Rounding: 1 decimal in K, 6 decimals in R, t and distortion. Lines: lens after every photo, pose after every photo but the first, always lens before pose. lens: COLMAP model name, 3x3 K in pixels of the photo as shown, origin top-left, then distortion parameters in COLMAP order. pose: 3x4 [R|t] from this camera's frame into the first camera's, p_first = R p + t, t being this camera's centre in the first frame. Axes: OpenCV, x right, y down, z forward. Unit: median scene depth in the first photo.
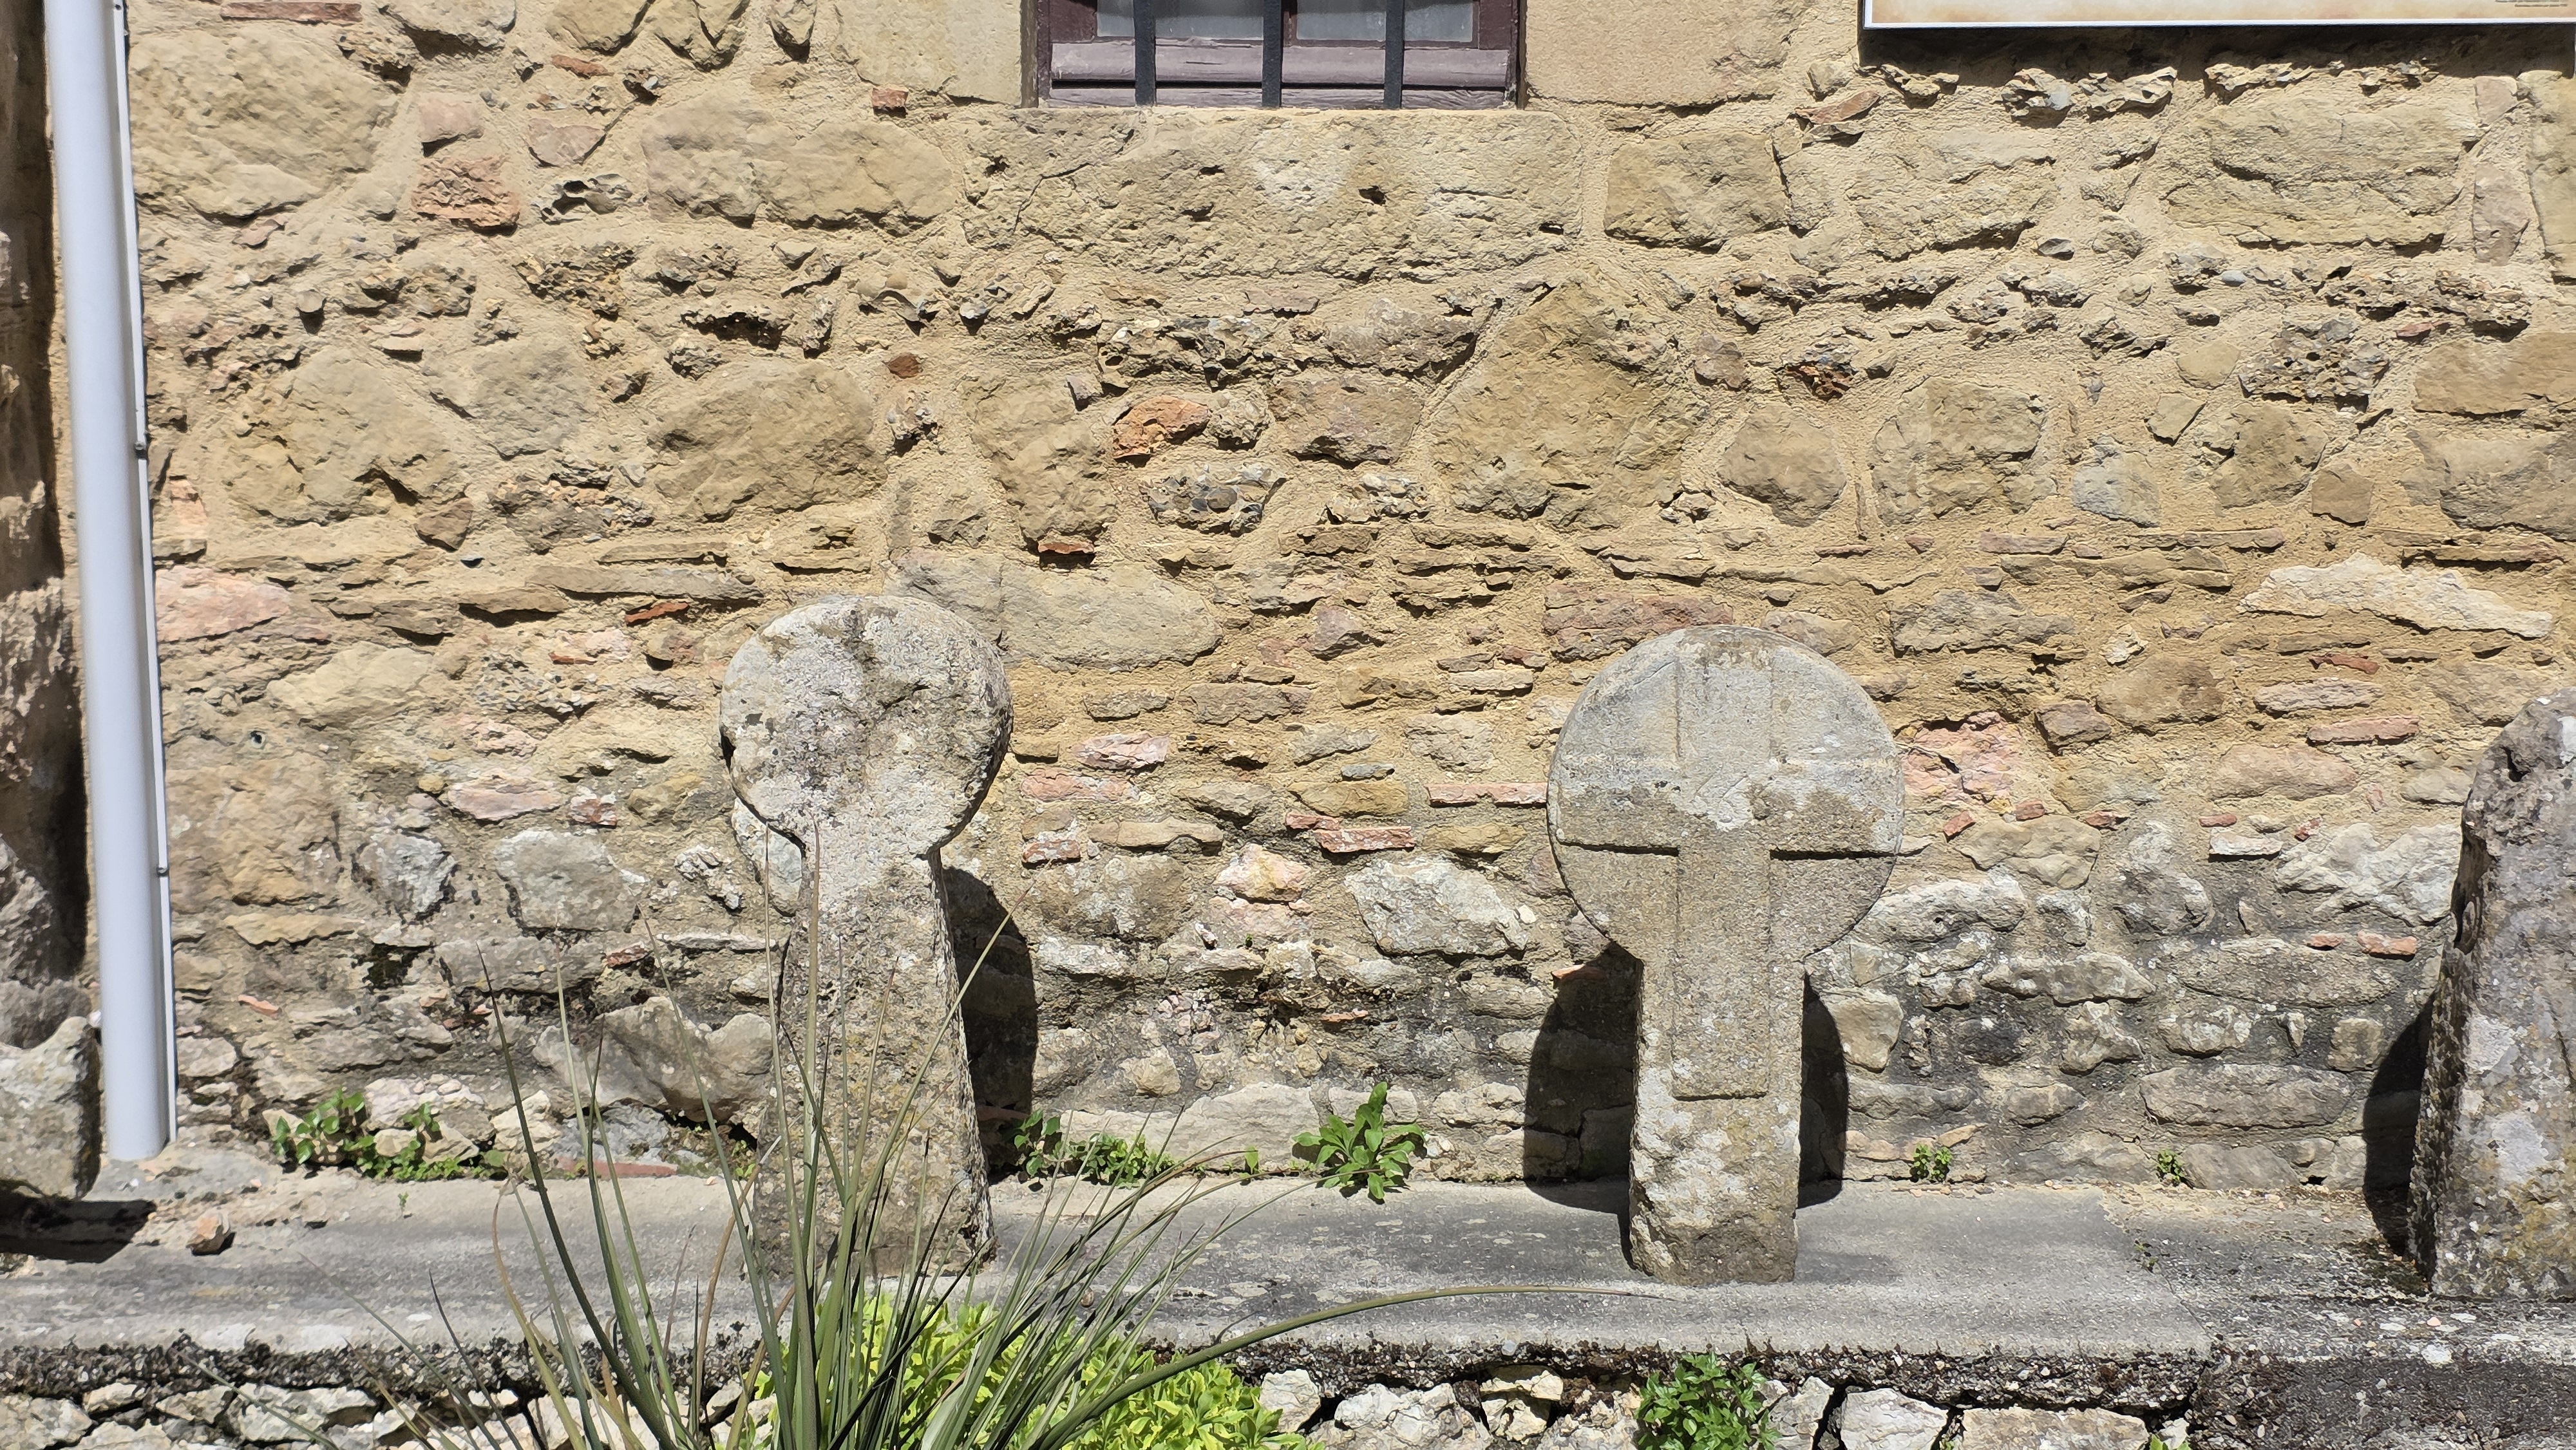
lens RADIAL K [[3520.7, 0, 1288.0], [0, 3520.7, 725.0], [0, 0, 1]] dist [0.252288, -1.032748]
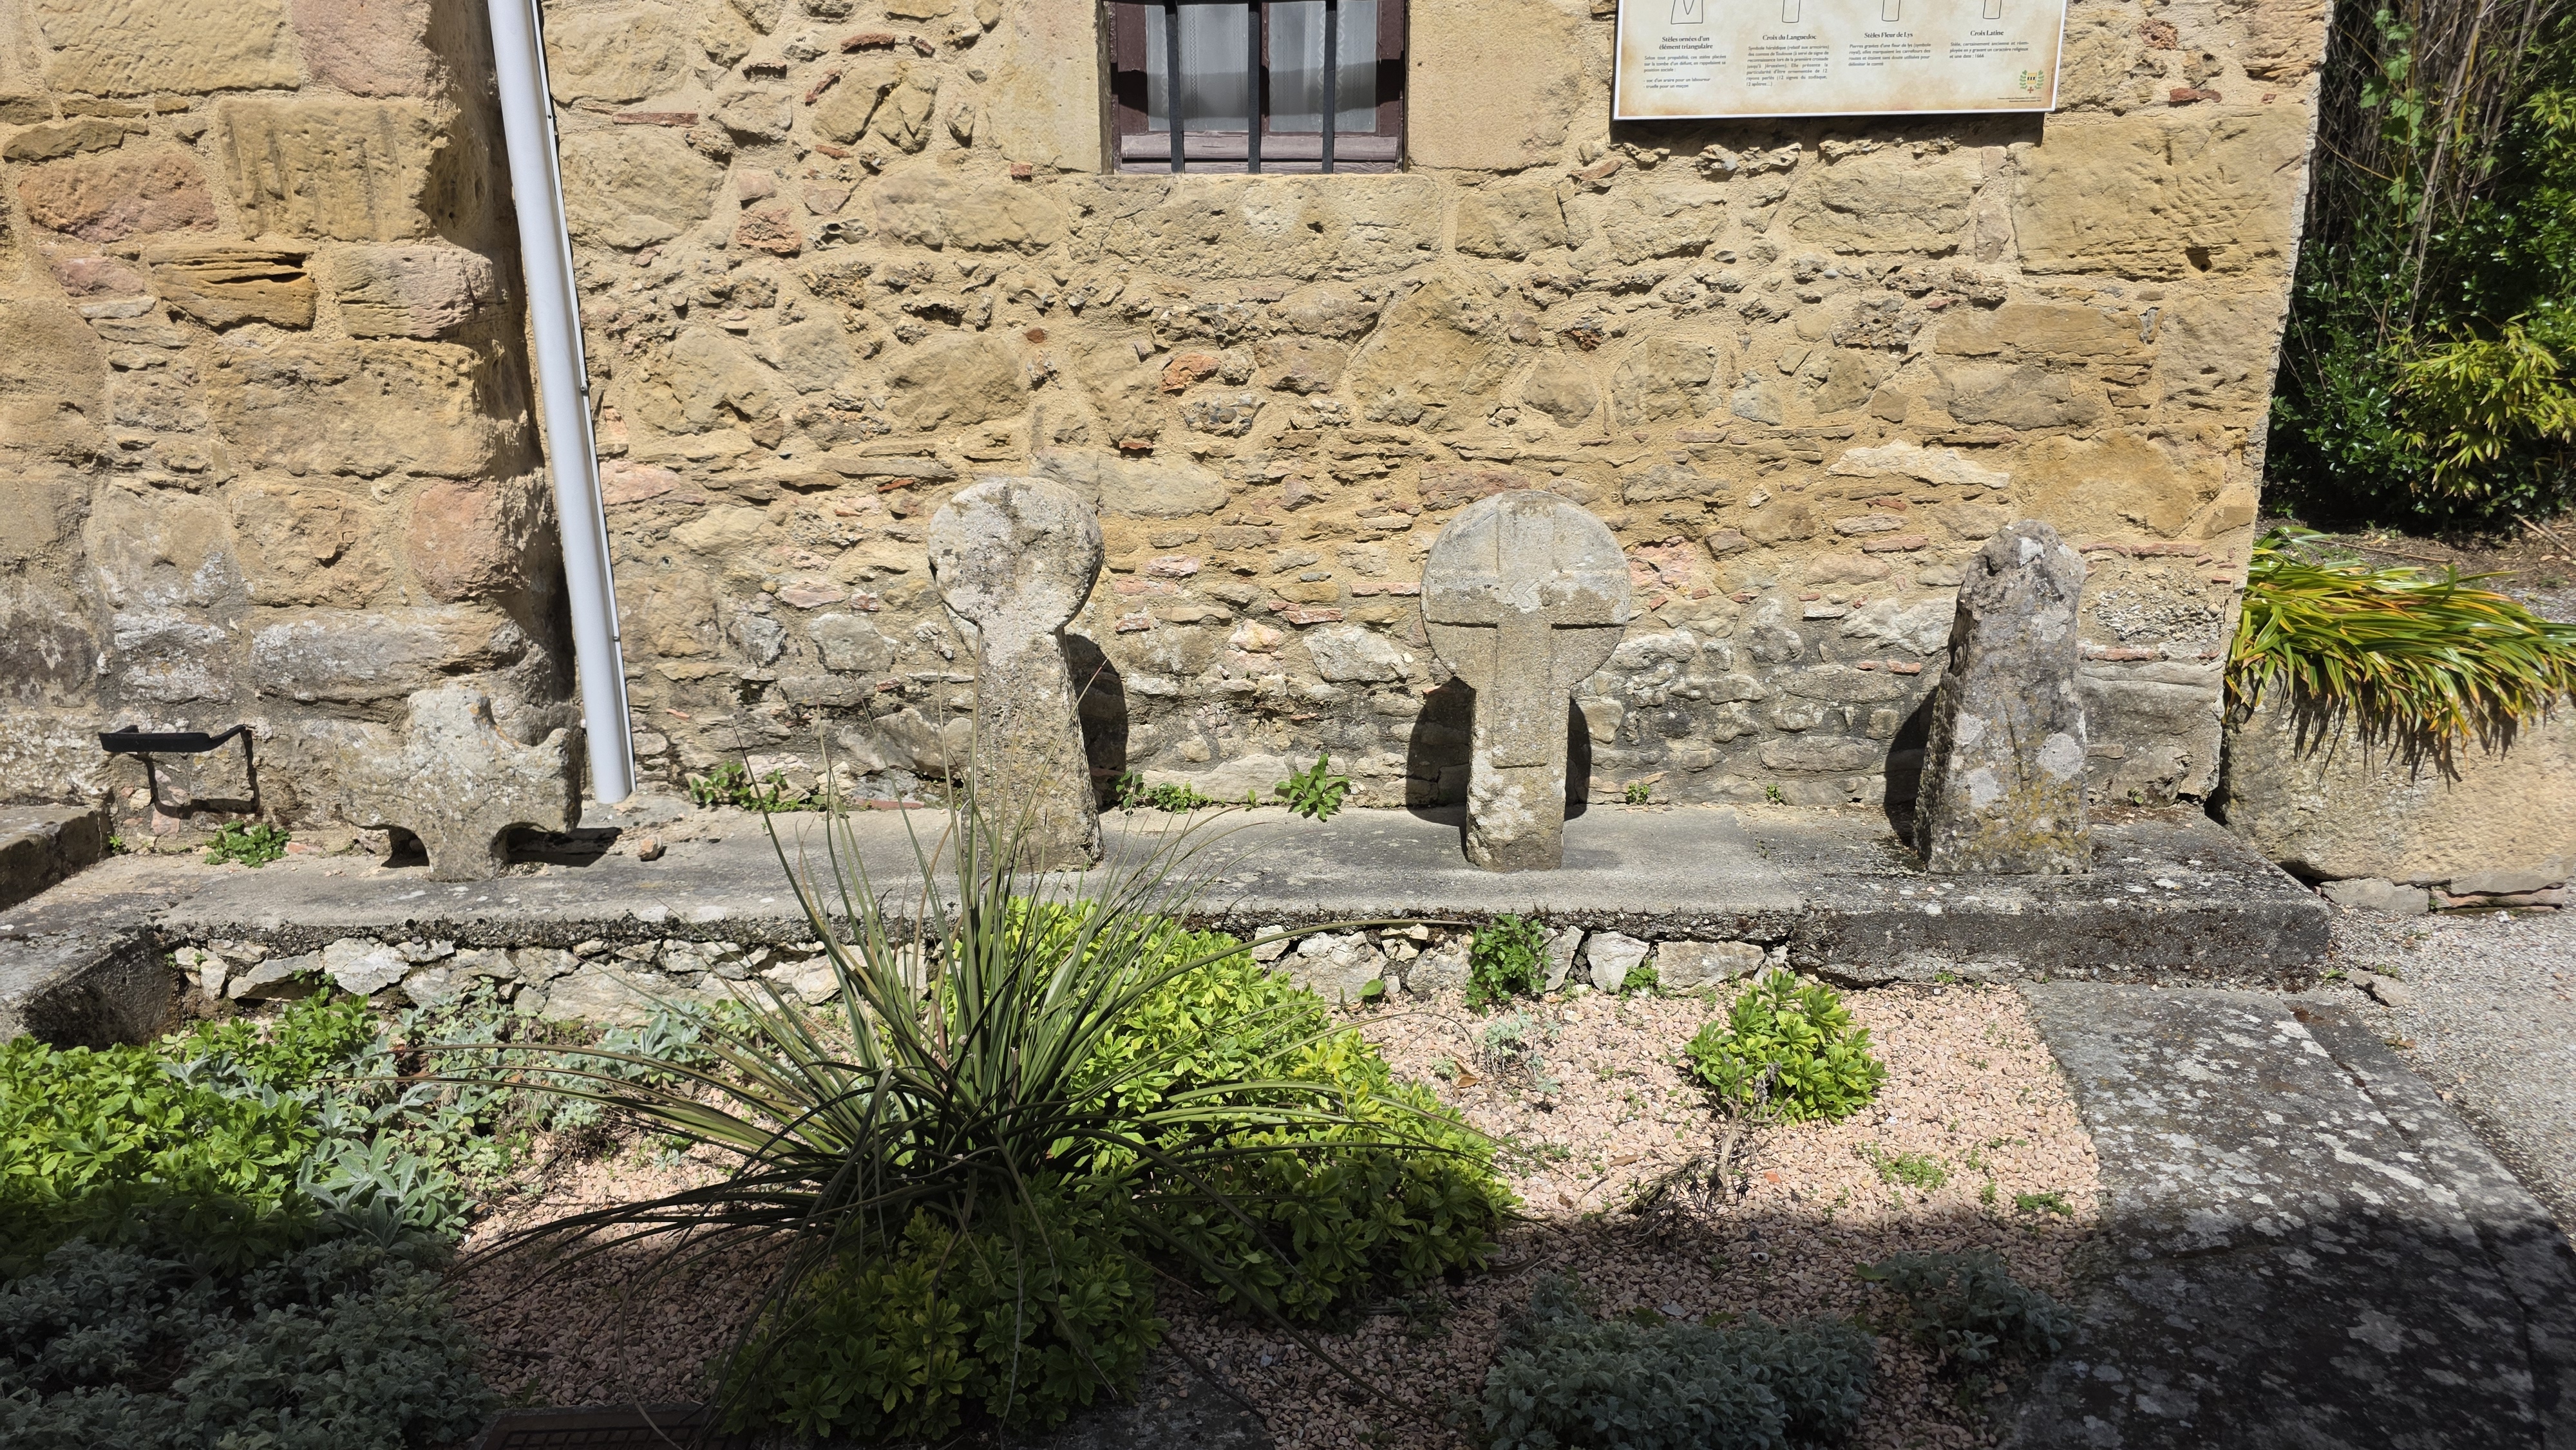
lens RADIAL K [[1696.1, 0, 1285.3], [0, 1696.1, 714.9], [0, 0, 1]] dist [0.145106, -0.318104]
pose [[0.999946, -0.008483, -0.005948, 0.012491], [0.009142, 0.992579, 0.121261, -0.020404], [0.004875, -0.121309, 0.992603, 0.174561]]
